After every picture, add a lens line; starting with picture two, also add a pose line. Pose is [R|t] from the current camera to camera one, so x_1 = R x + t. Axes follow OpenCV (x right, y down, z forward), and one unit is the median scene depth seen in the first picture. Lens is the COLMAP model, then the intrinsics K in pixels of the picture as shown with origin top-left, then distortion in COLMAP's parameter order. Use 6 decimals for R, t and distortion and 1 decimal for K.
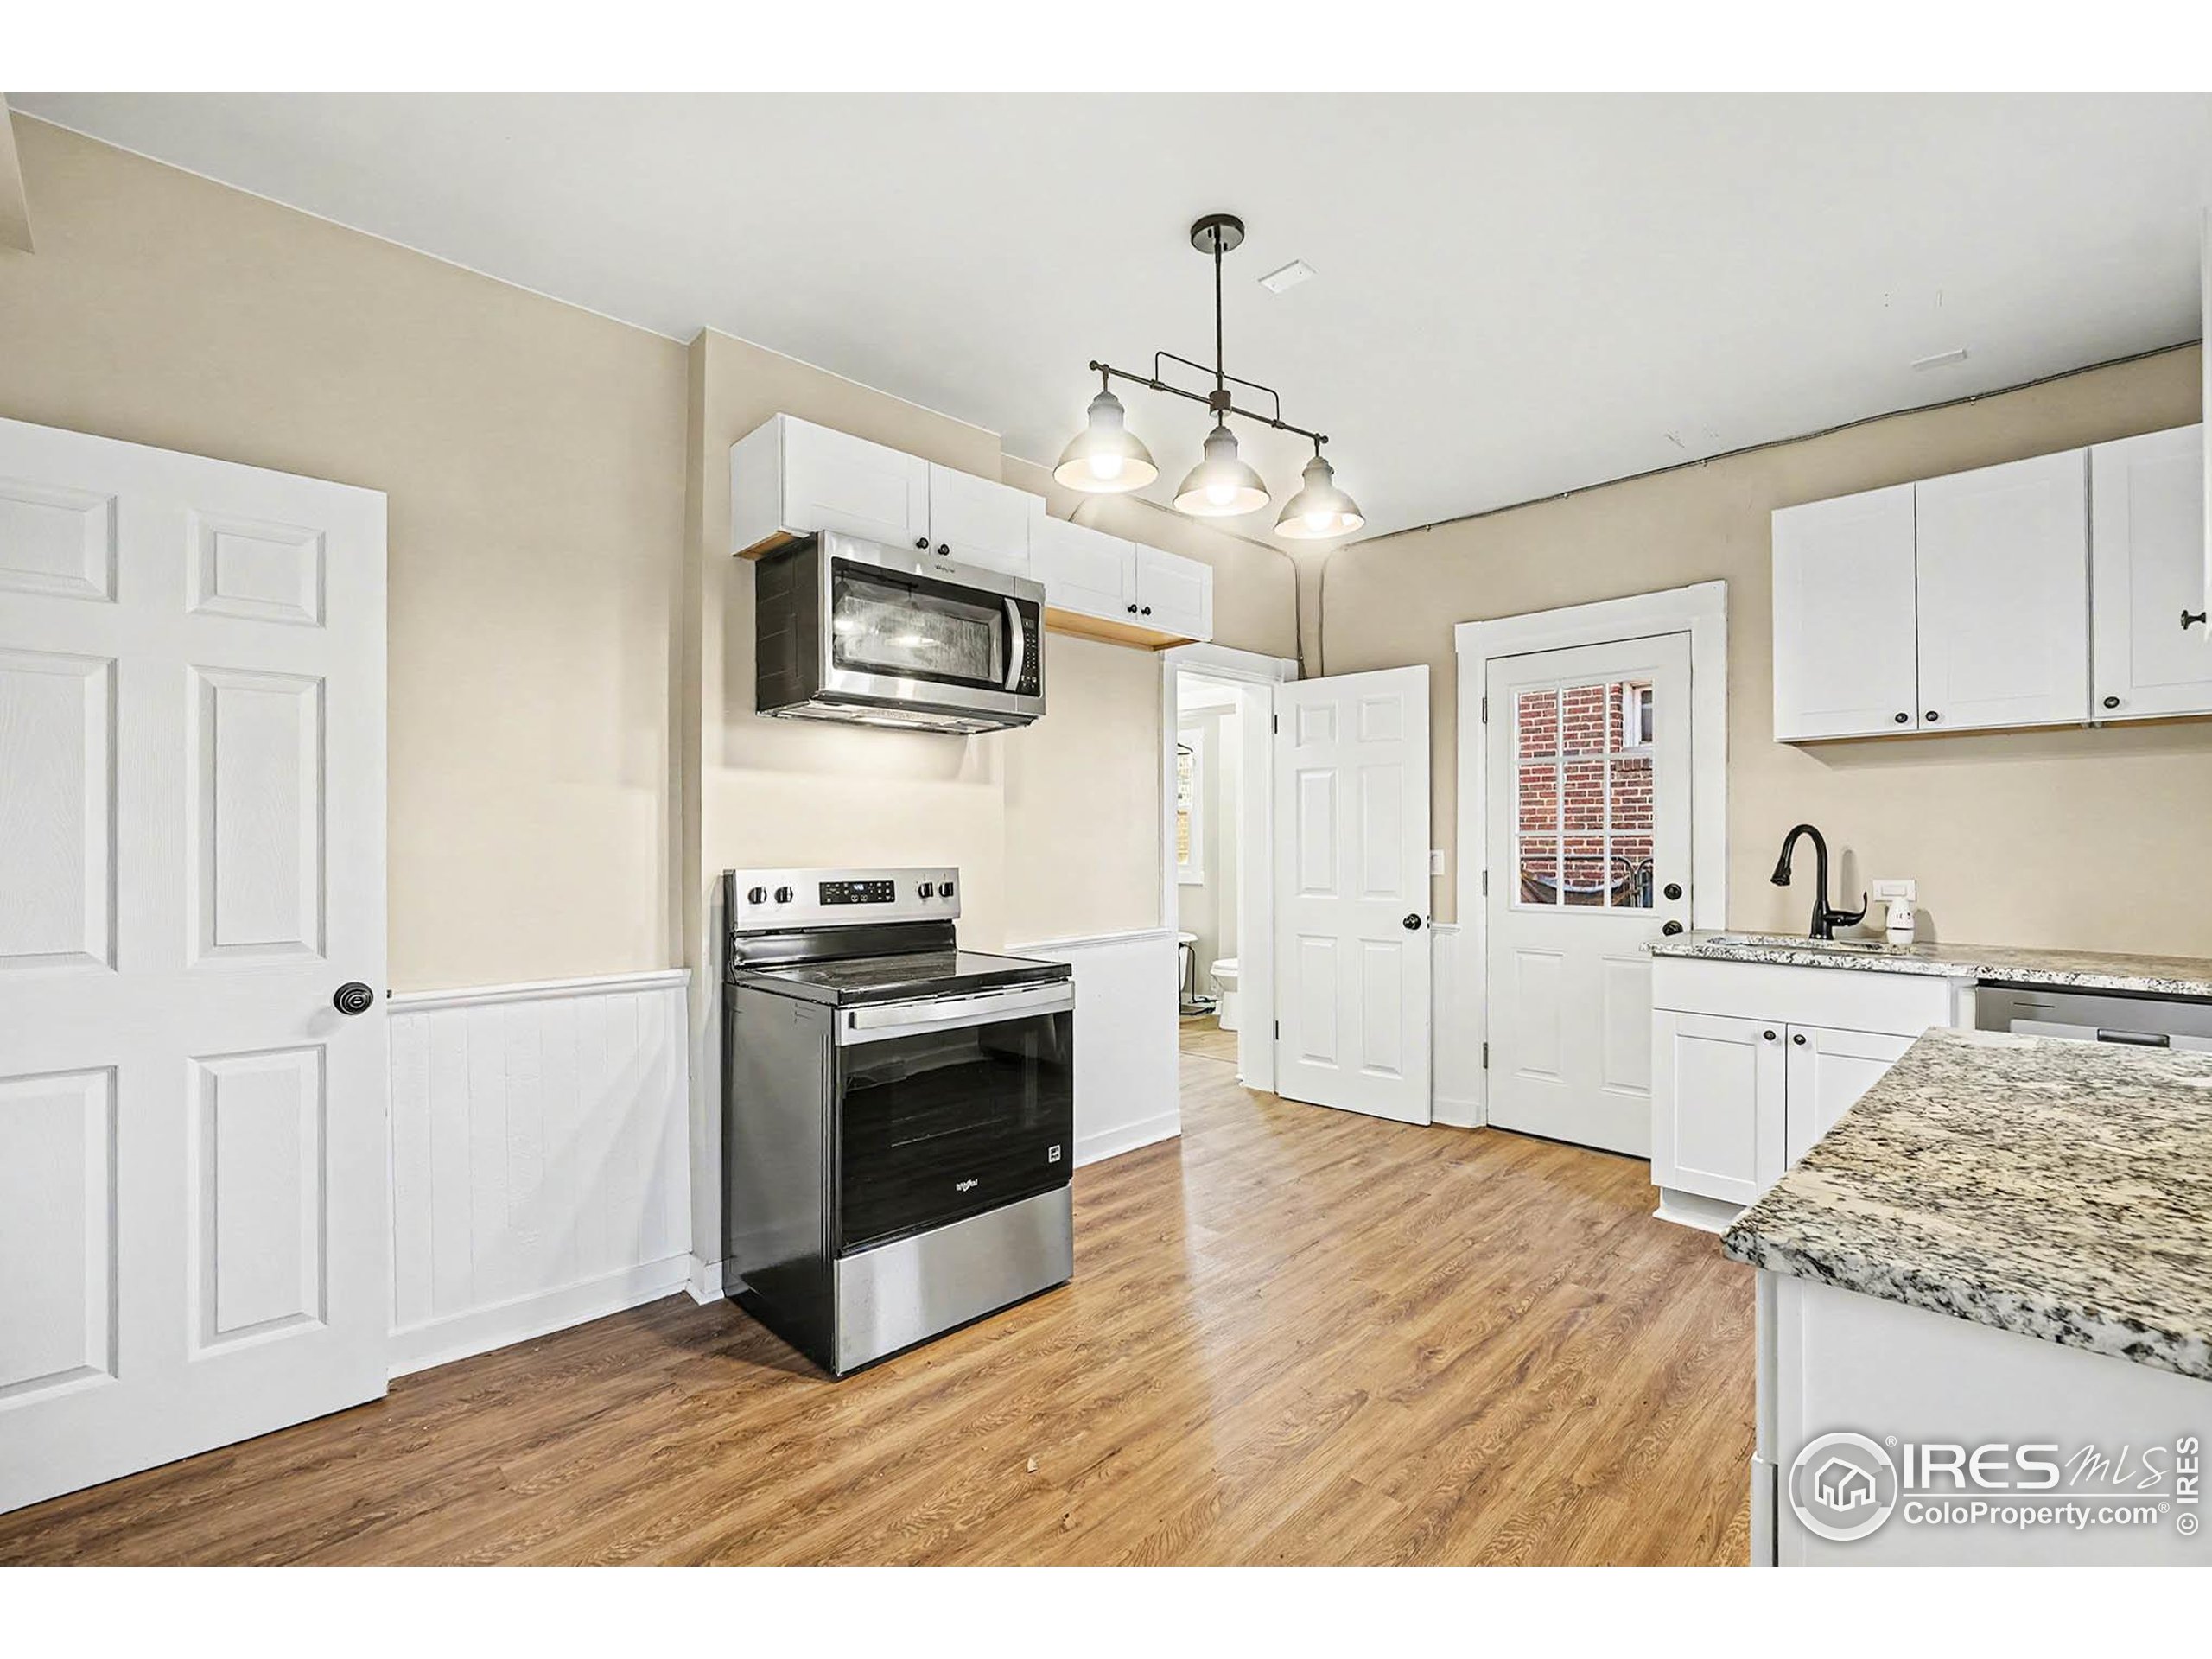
lens RADIAL K [[987.2, 0, 1110.4], [0, 987.2, 865.4], [0, 0, 1]] dist [-0.002138, -0.000130]
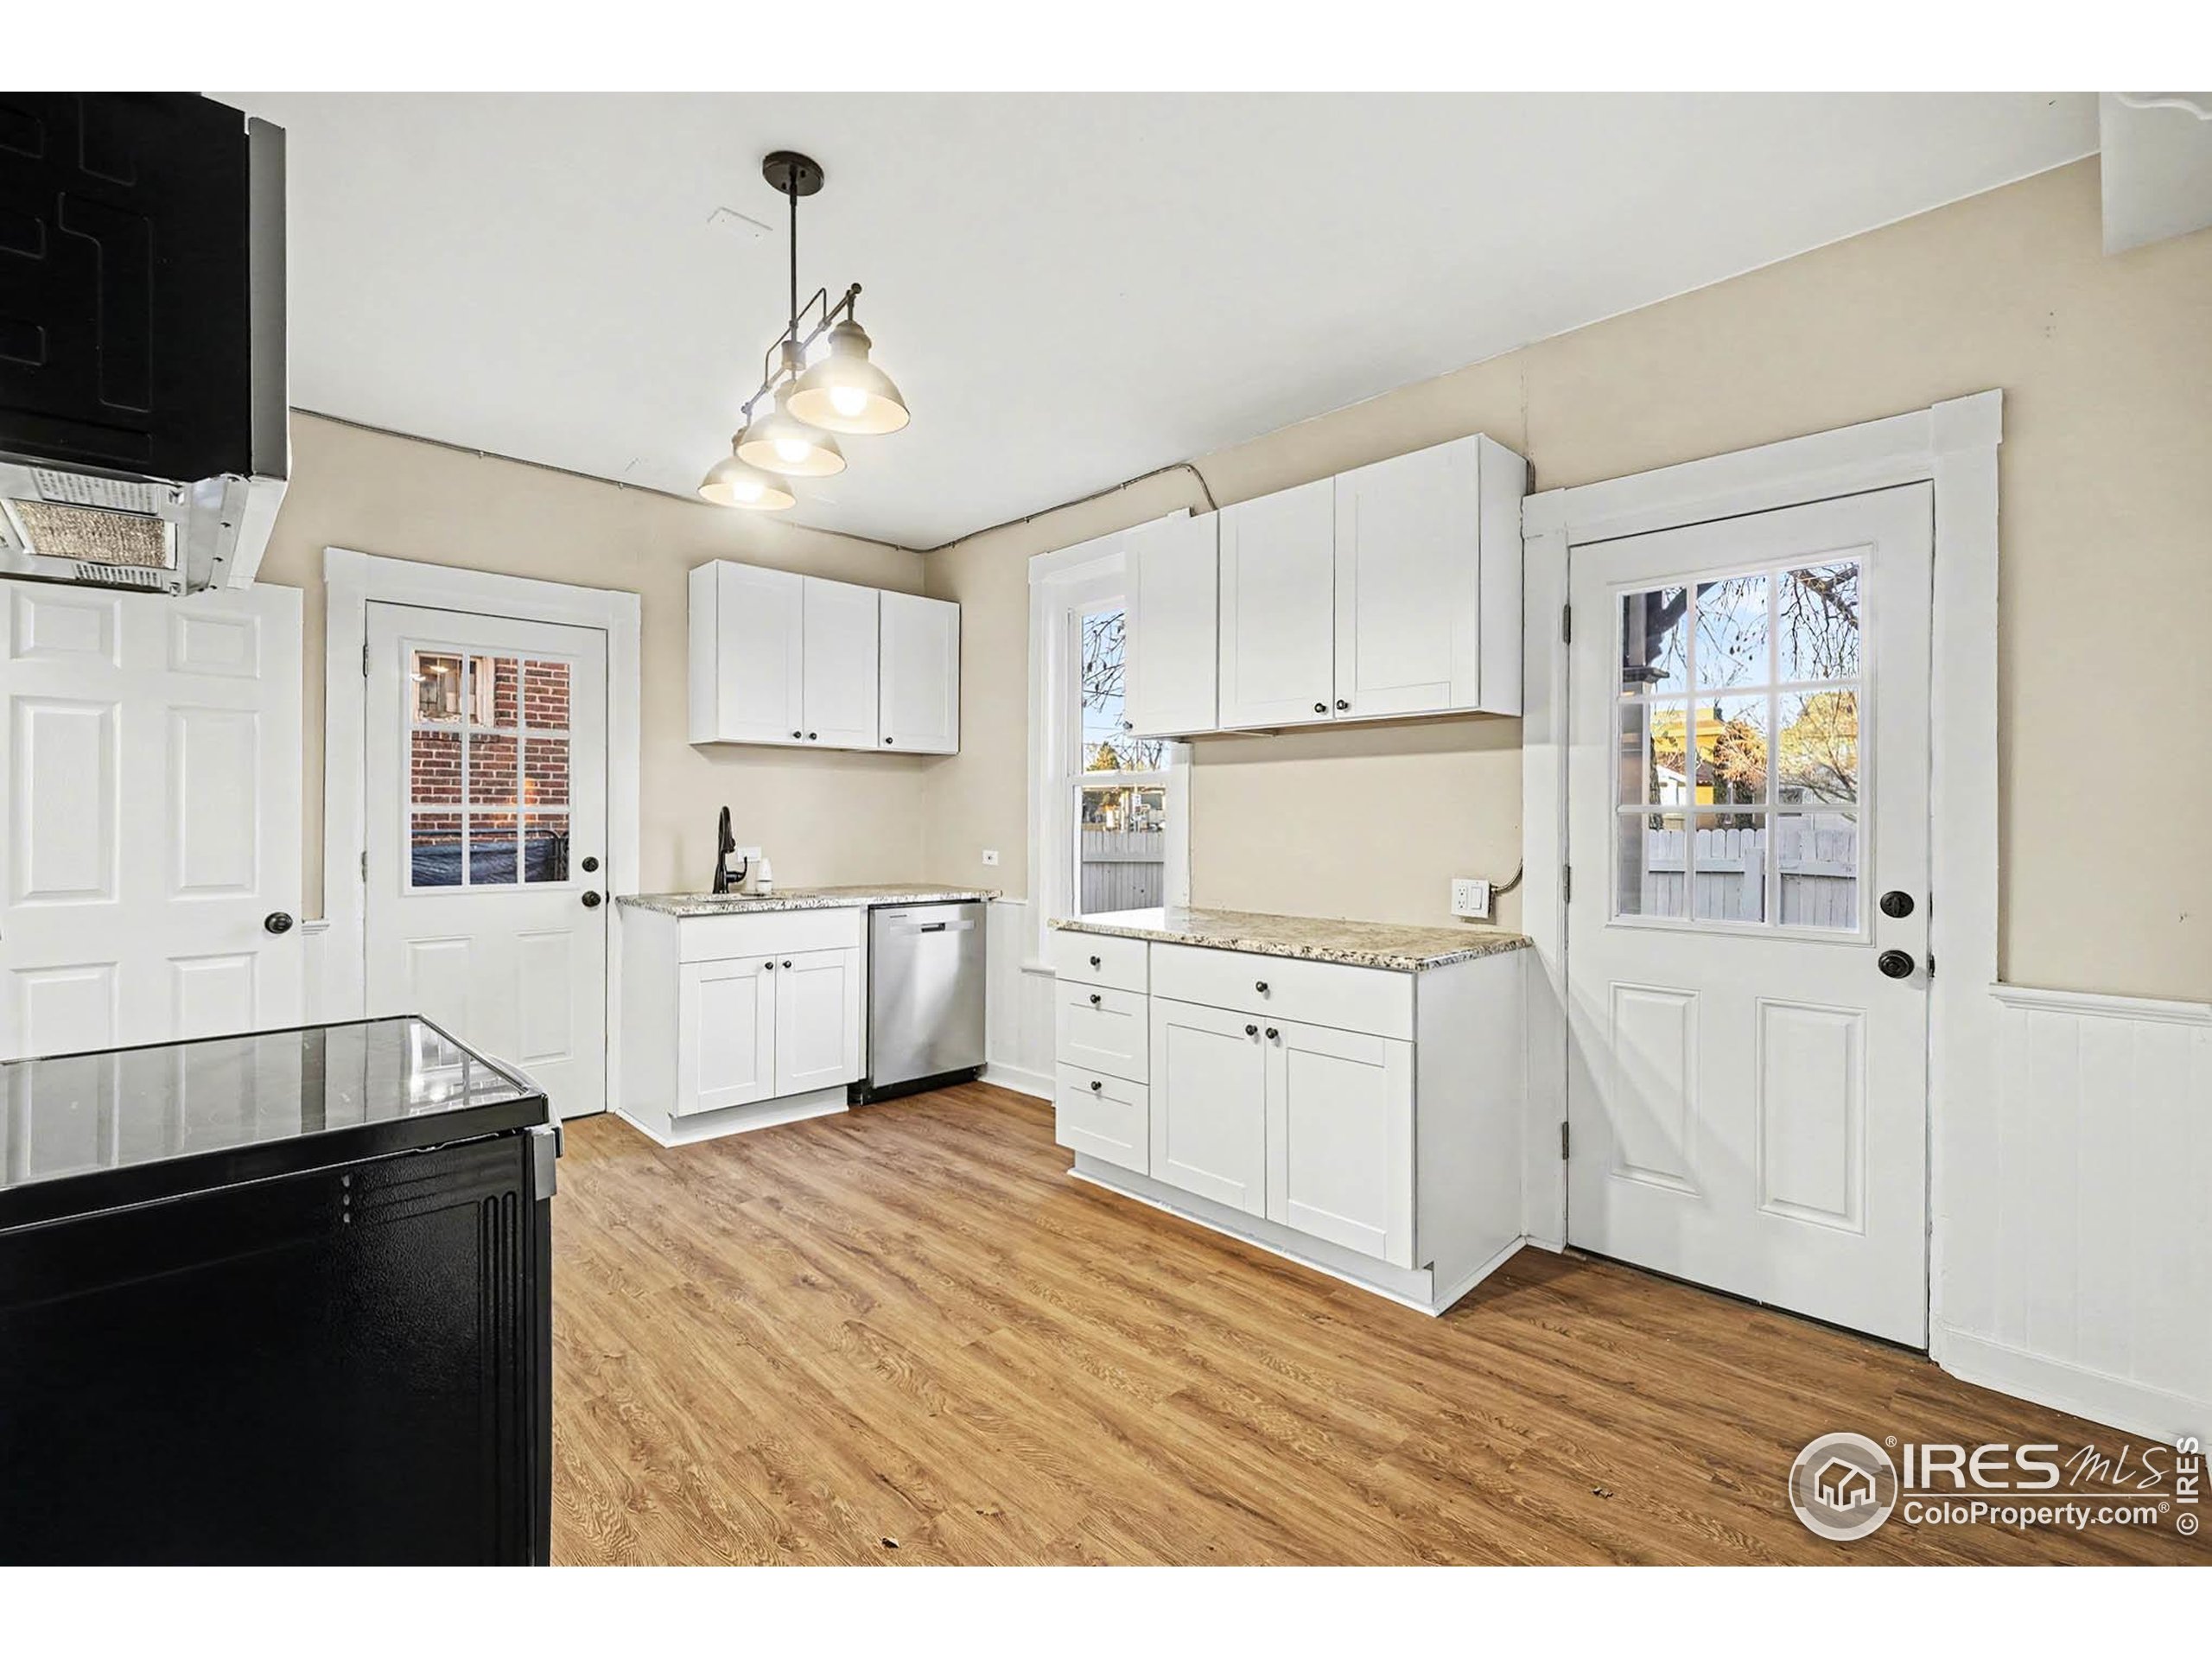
lens RADIAL K [[945.1, 0, 1106.0], [0, 945.1, 829.5], [0, 0, 1]] dist [-0.000743, -0.000048]
pose [[0.034292, -0.005948, 0.999394, -0.588542], [0.019883, 0.999788, 0.005268, -0.007938], [-0.999214, 0.019690, 0.034403, 0.508095]]
